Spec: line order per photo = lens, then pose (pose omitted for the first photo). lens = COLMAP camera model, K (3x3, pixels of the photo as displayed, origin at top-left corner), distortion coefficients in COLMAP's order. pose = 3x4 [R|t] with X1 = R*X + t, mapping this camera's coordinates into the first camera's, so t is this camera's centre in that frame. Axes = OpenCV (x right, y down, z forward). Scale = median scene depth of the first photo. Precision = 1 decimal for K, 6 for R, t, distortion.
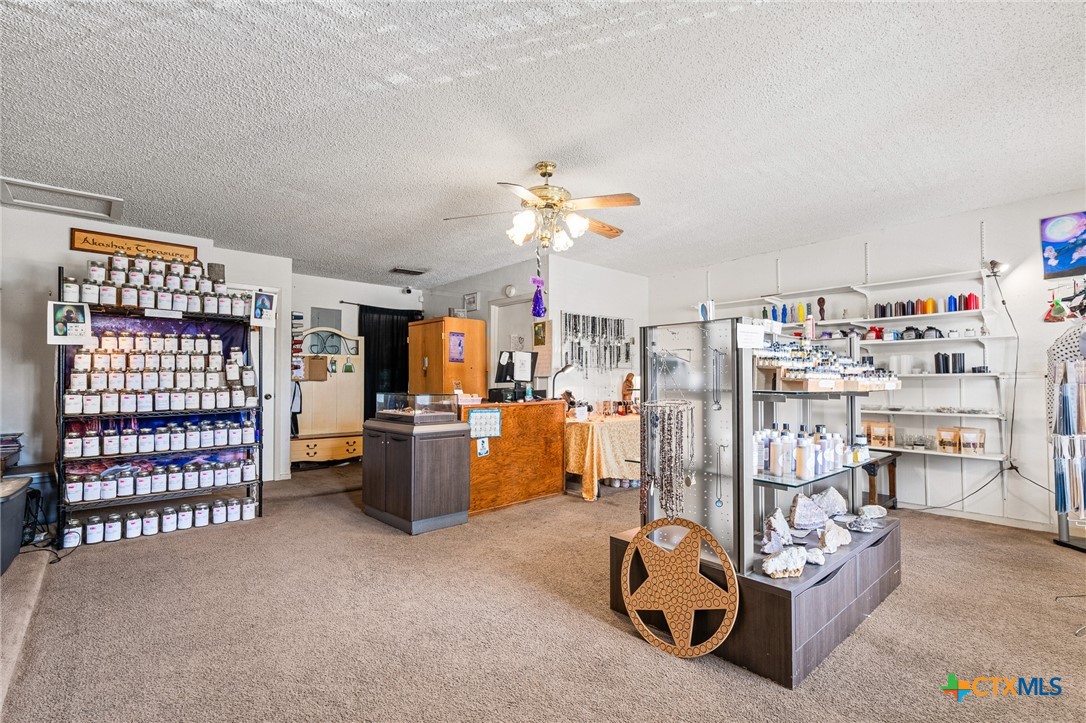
lens RADIAL K [[493.8, 0, 540.4], [0, 493.8, 376.6], [0, 0, 1]] dist [-0.002274, -0.000476]
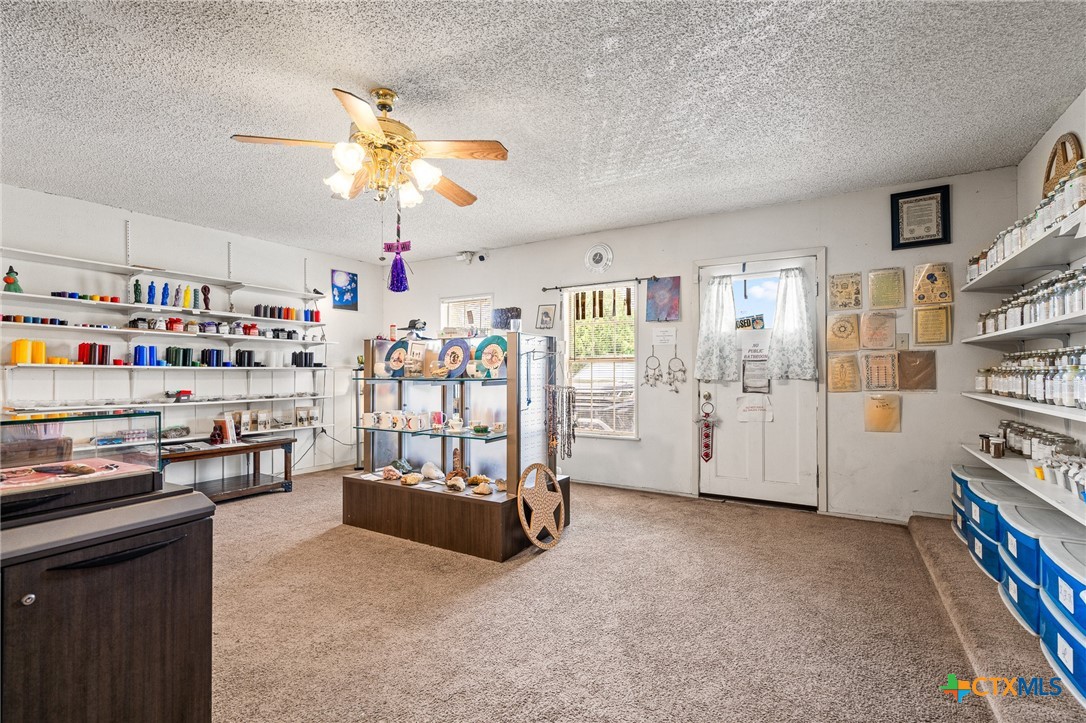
lens RADIAL K [[493.8, 0, 540.4], [0, 493.8, 376.6], [0, 0, 1]] dist [-0.002274, -0.000476]
pose [[-0.307425, -0.008492, 0.951534, -0.619149], [-0.009267, 0.999939, 0.005930, 0.005026], [-0.951527, -0.006995, -0.307485, 0.772638]]
